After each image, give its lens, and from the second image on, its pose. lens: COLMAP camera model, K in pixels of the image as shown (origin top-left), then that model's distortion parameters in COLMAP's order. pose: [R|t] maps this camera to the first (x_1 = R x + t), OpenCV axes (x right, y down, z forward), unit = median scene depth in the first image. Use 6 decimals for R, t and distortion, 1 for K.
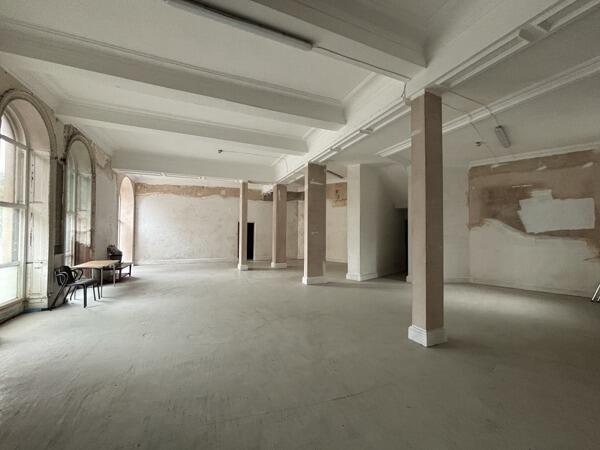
lens RADIAL K [[242.3, 0, 301.4], [0, 242.3, 226.4], [0, 0, 1]] dist [-0.000819, -0.000734]
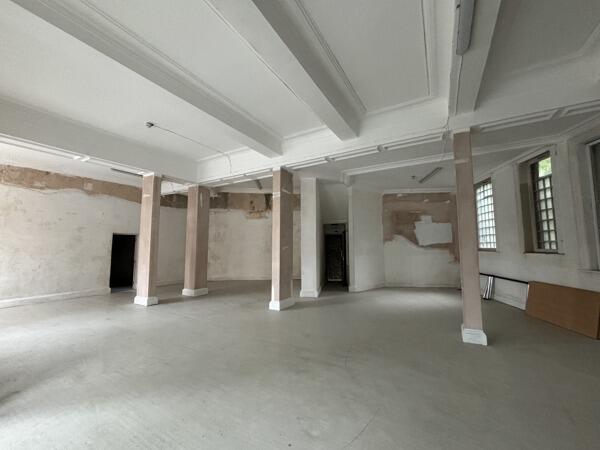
lens RADIAL K [[242.3, 0, 300.9], [0, 242.3, 225.8], [0, 0, 1]] dist [-0.000819, -0.000734]
pose [[0.800168, 0.039418, 0.598479, -0.419371], [-0.003126, 0.998099, -0.061560, 0.000461], [-0.599767, 0.047387, 0.798770, 0.267523]]
